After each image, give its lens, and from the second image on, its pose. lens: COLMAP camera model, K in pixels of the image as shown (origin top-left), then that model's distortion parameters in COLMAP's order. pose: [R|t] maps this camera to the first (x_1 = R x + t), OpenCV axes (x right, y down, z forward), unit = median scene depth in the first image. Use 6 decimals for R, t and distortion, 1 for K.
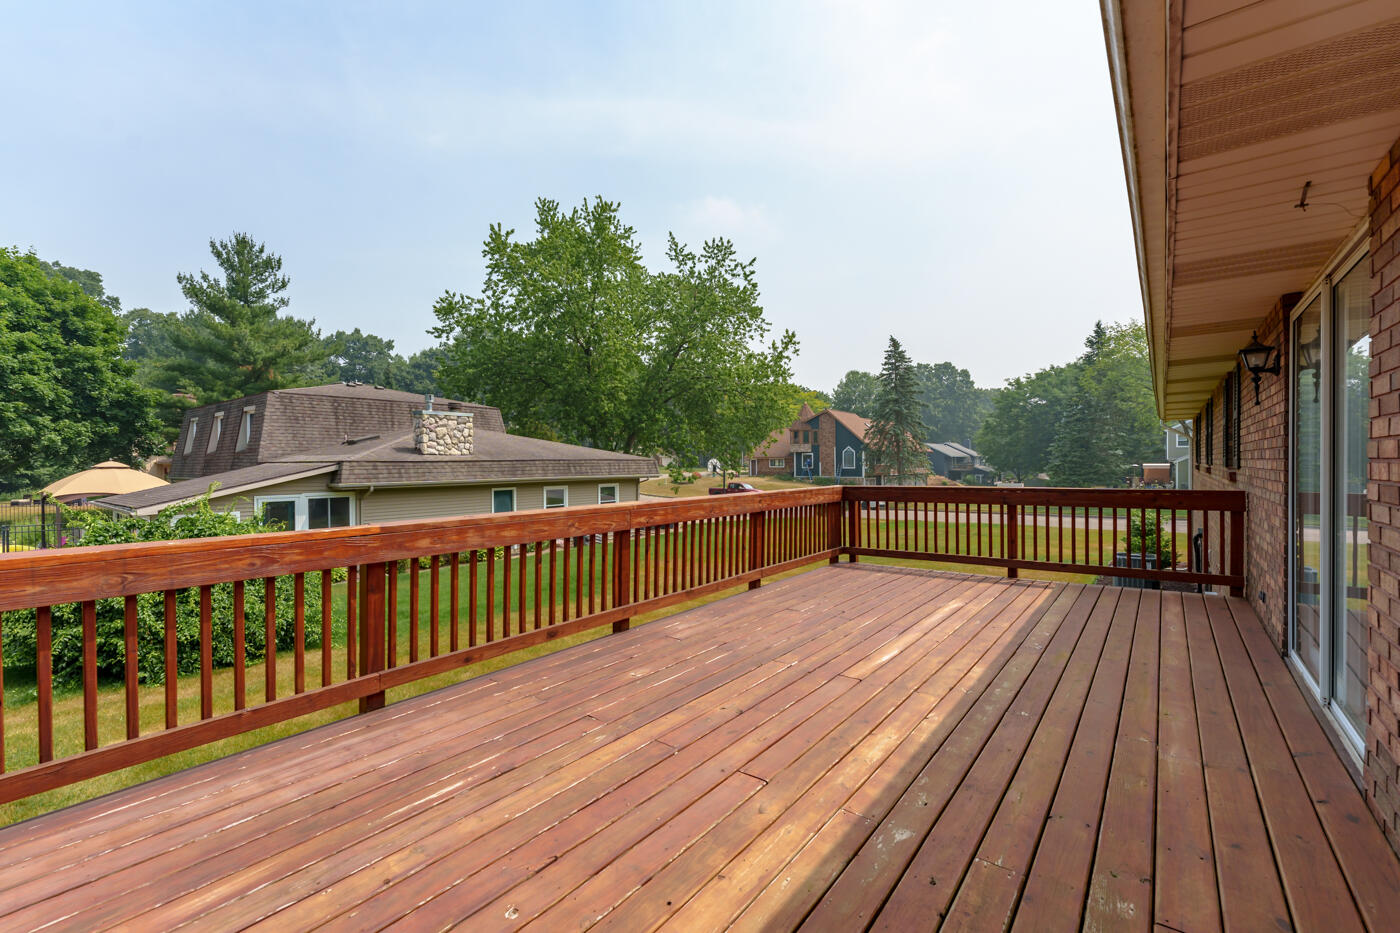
lens RADIAL K [[584.7, 0, 700.0], [0, 584.7, 466.5], [0, 0, 1]] dist [-0.000771, -0.000011]
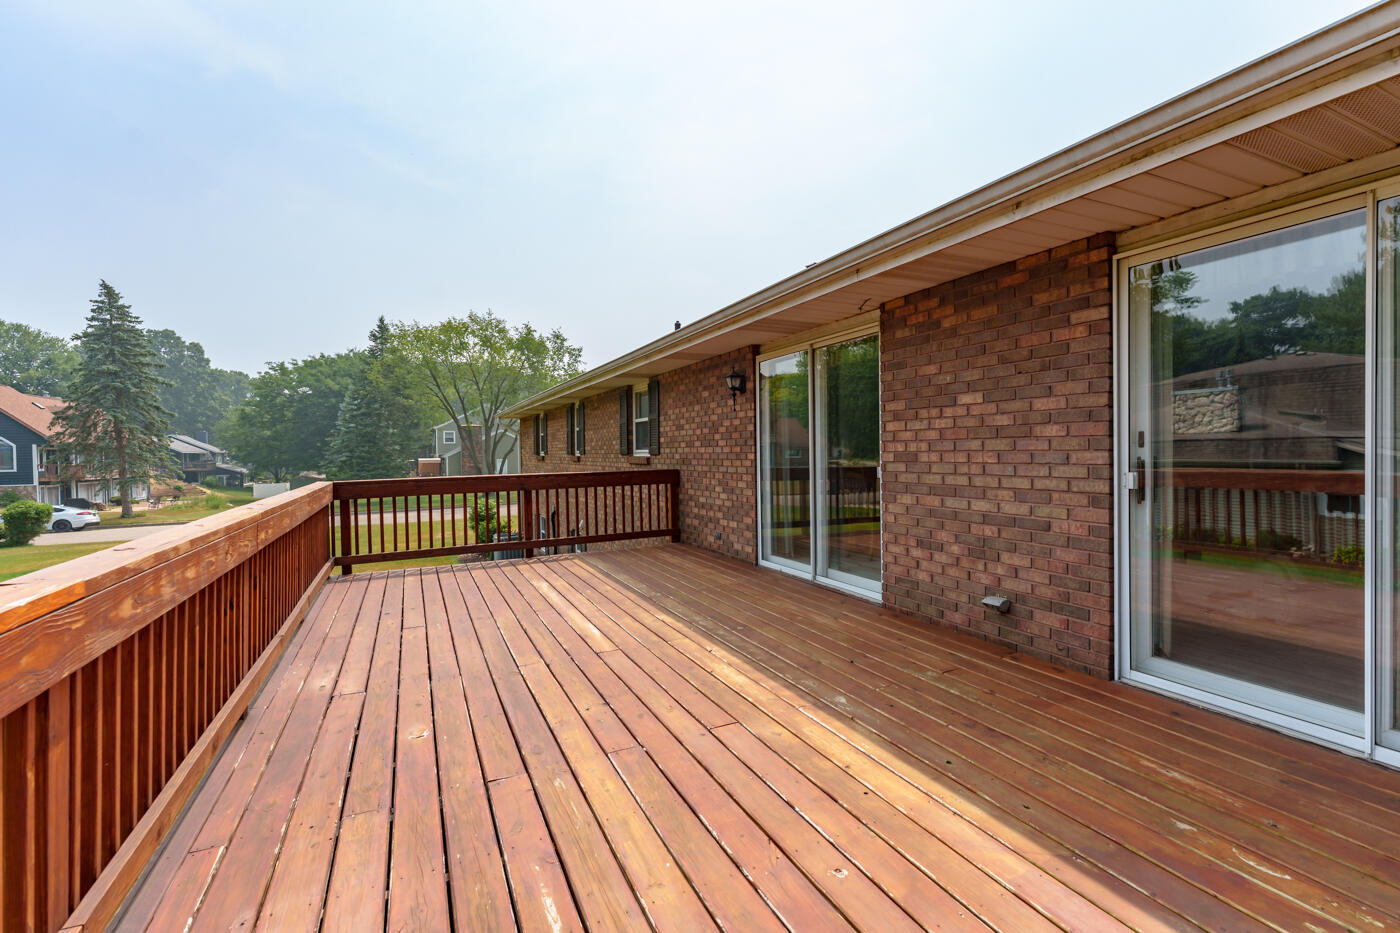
lens RADIAL K [[635.9, 0, 700.0], [0, 635.9, 466.5], [0, 0, 1]] dist [-0.000051, 0.000069]
pose [[0.450688, -0.022242, 0.892404, -0.122109], [0.018293, 0.999710, 0.015678, 0.002960], [-0.892494, 0.009259, 0.450965, 0.061616]]
